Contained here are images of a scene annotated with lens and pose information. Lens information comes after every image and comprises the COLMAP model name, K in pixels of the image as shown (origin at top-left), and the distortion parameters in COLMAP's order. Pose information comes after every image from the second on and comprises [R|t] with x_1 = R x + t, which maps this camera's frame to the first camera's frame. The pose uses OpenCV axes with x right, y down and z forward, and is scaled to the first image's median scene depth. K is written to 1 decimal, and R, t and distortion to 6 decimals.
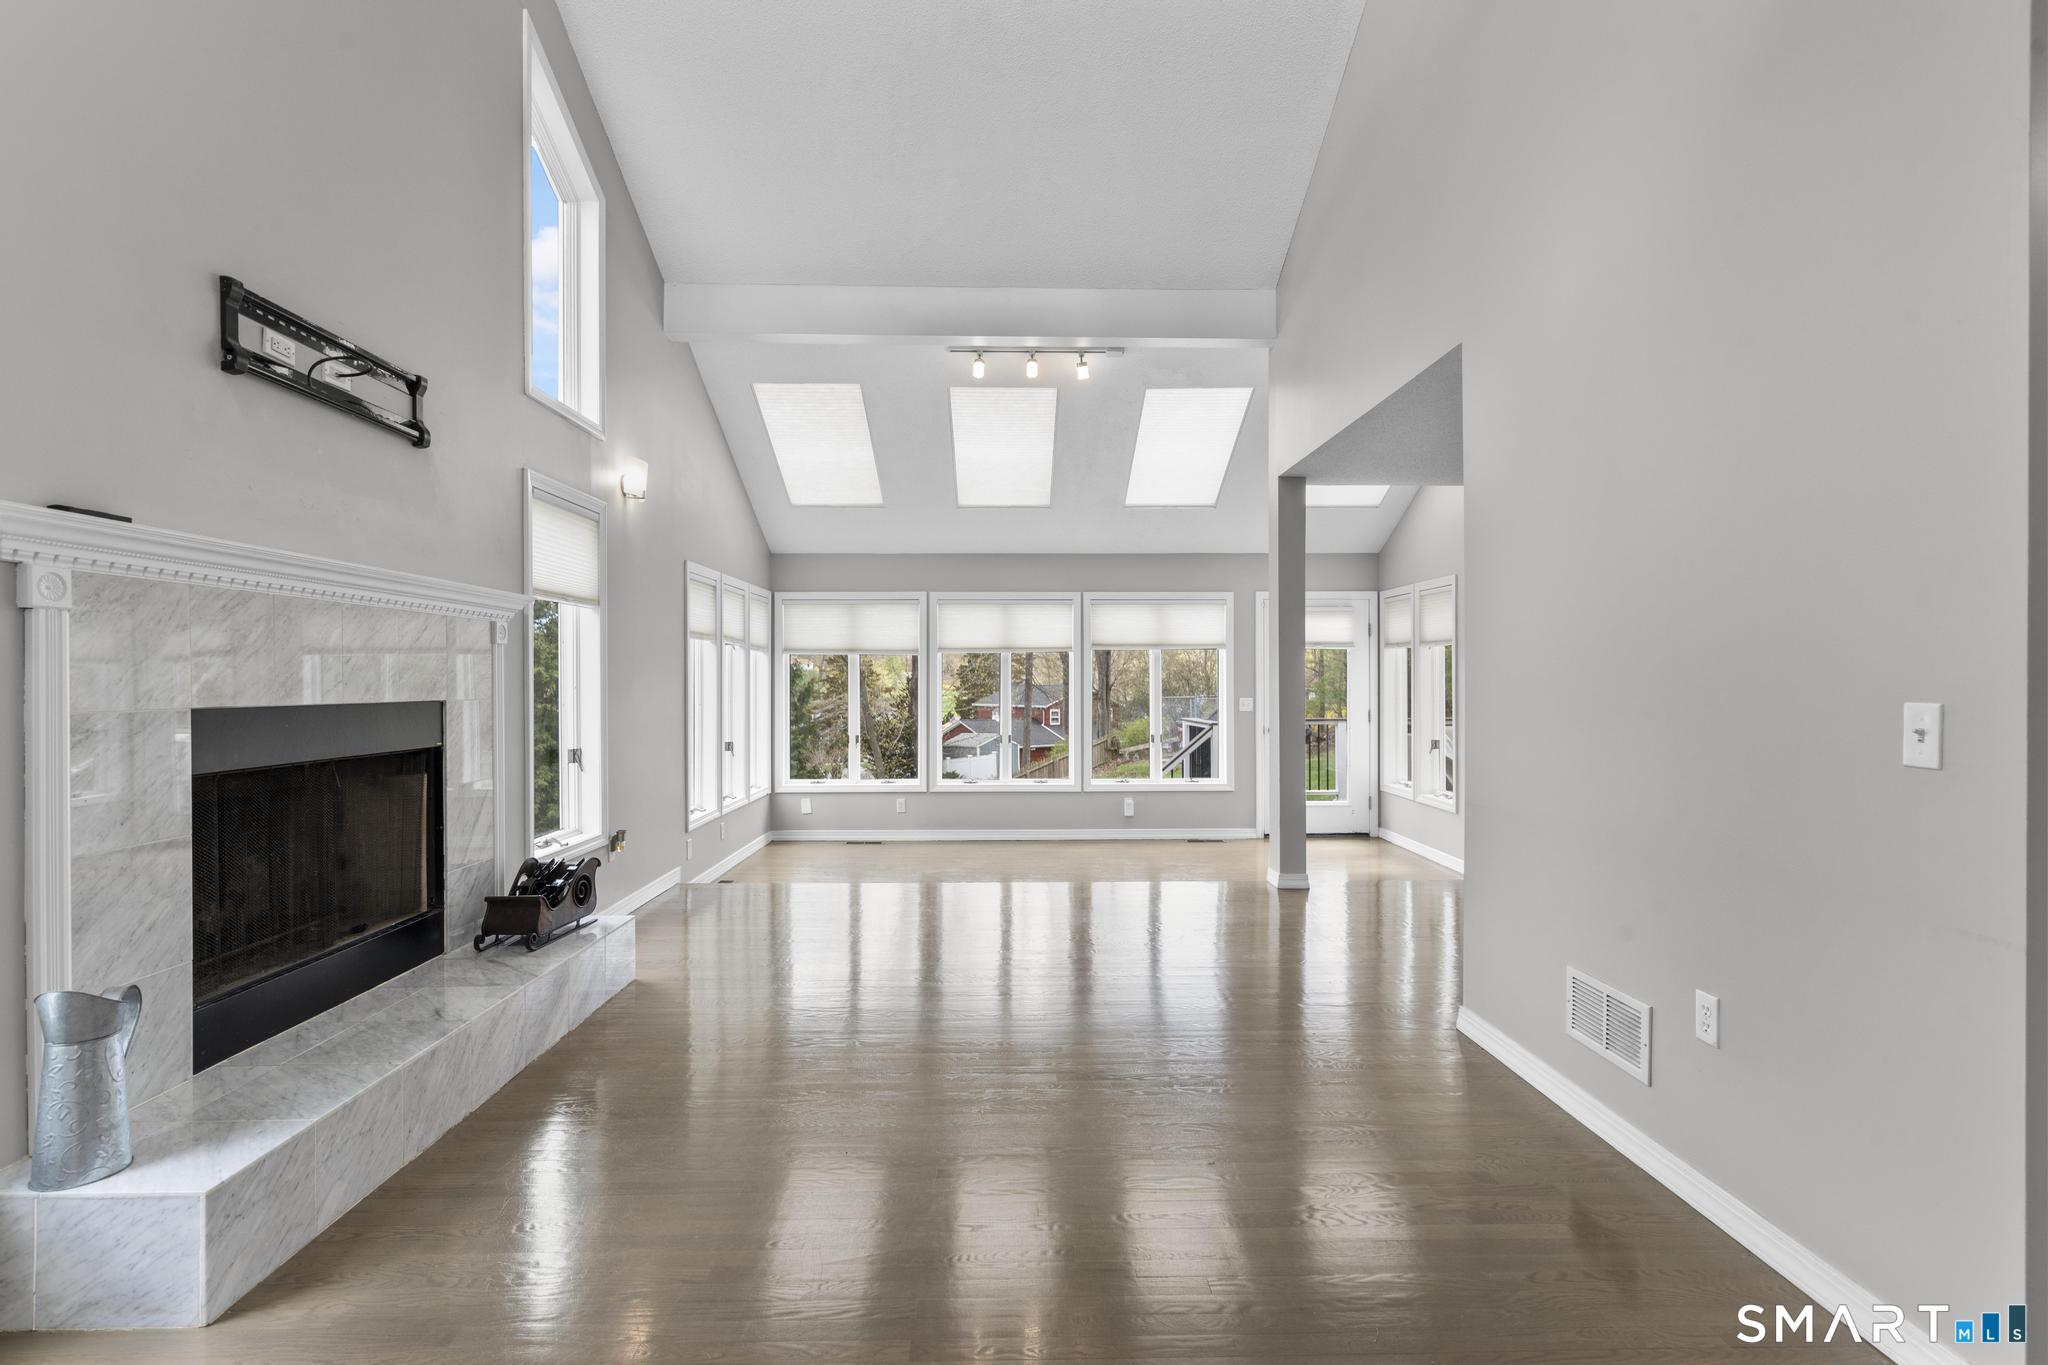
lens RADIAL K [[941.6, 0, 1024.0], [0, 941.6, 682.5], [0, 0, 1]] dist [-0.001171, 0.000125]
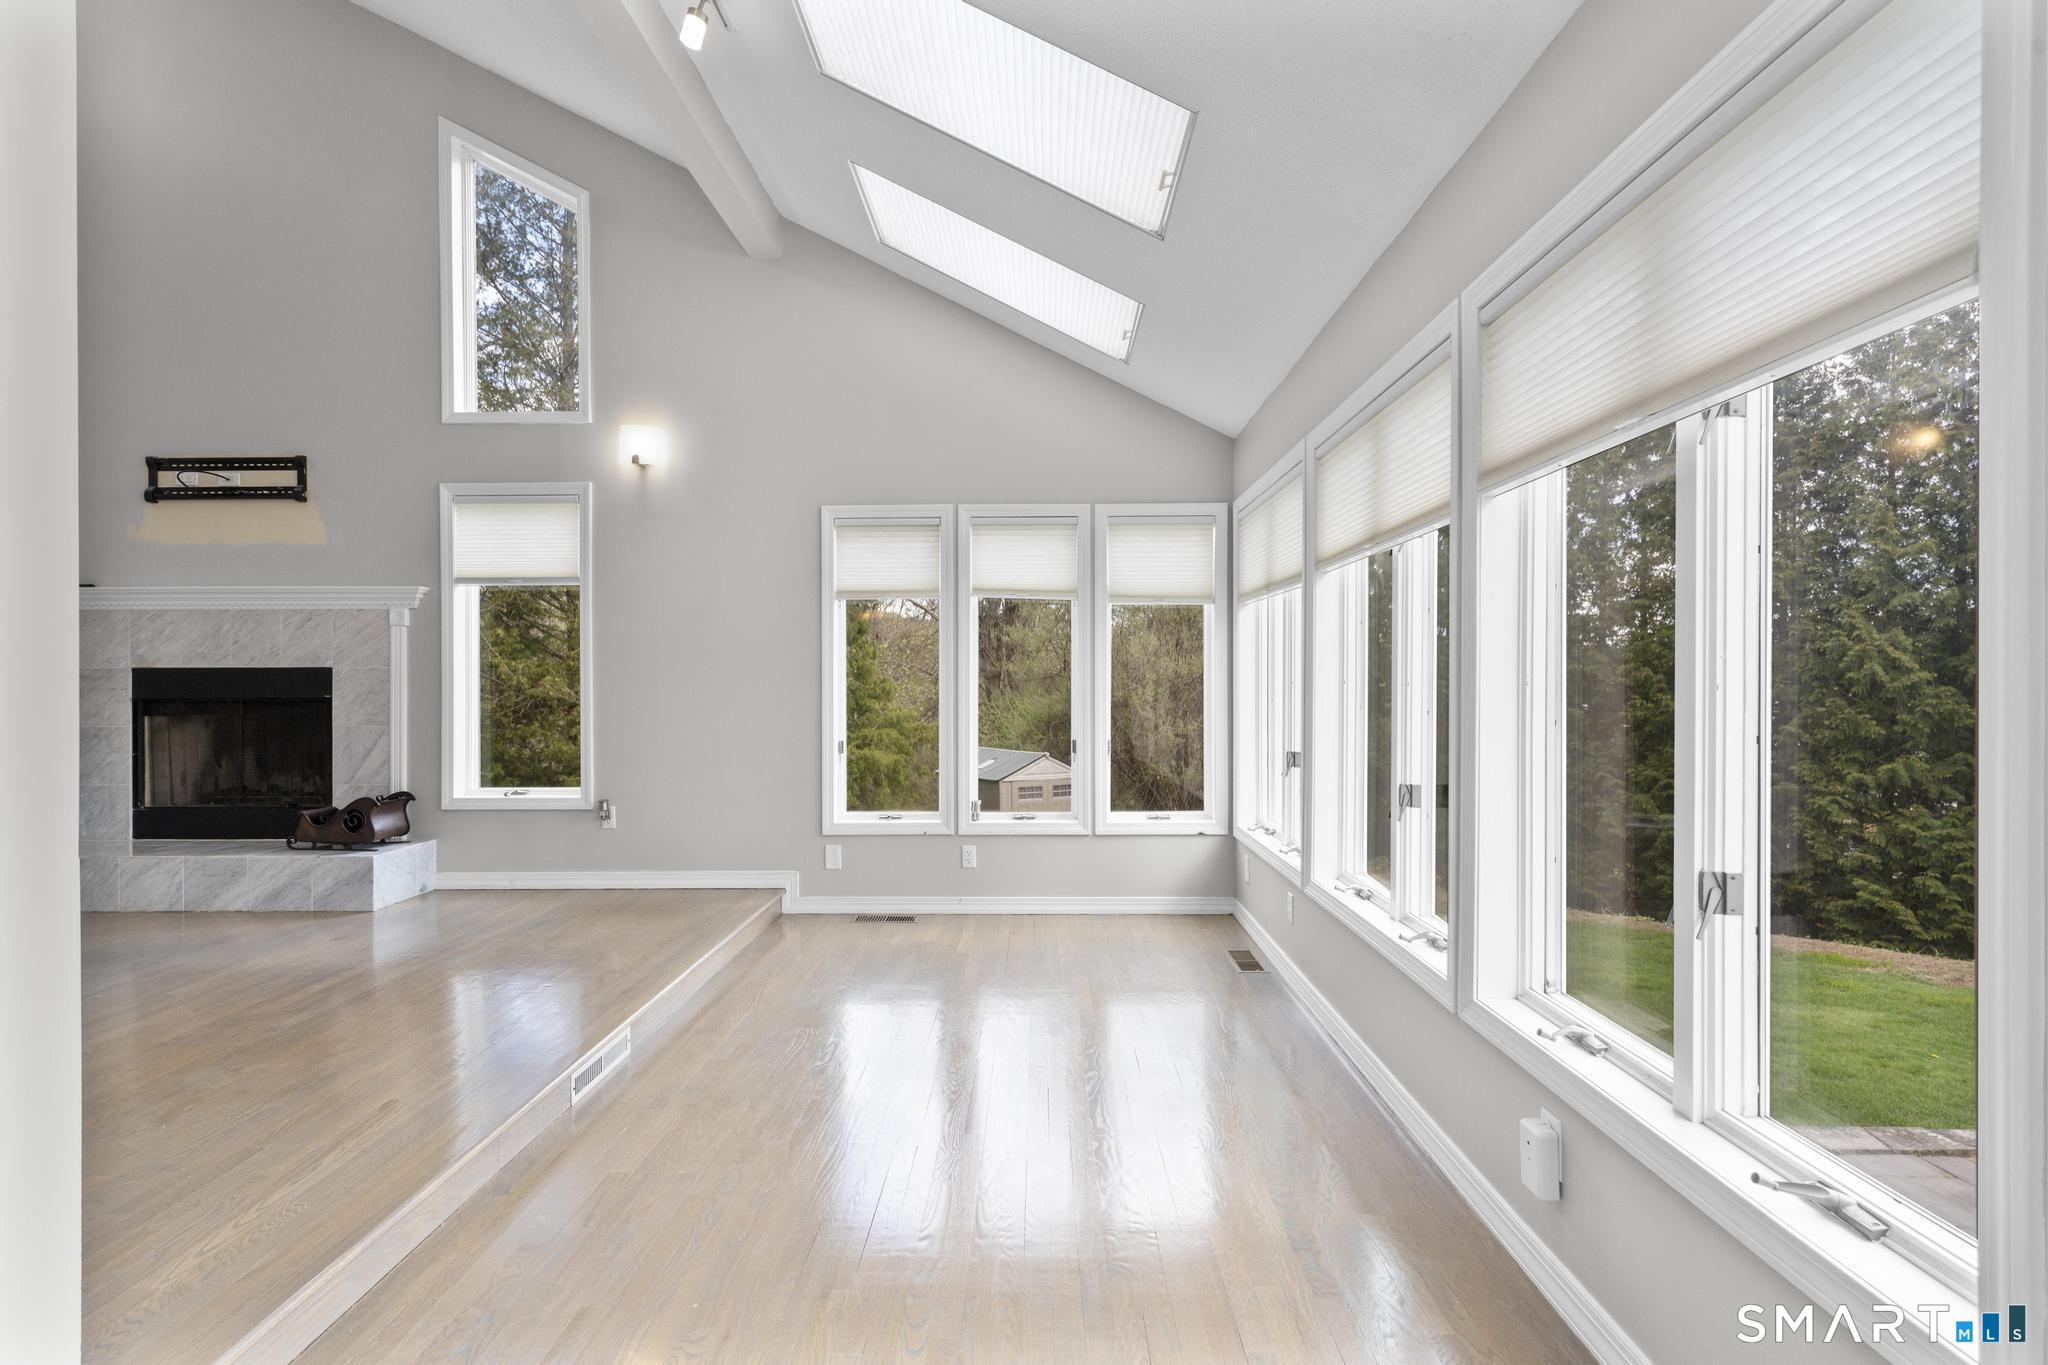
lens RADIAL K [[947.8, 0, 1024.0], [0, 947.8, 682.5], [0, 0, 1]] dist [0.004079, 0.000931]
pose [[-0.031333, 0.006883, -0.999485, 1.093169], [0.002869, 0.999973, 0.006796, 0.047401], [0.999505, -0.002655, -0.031352, 2.786025]]
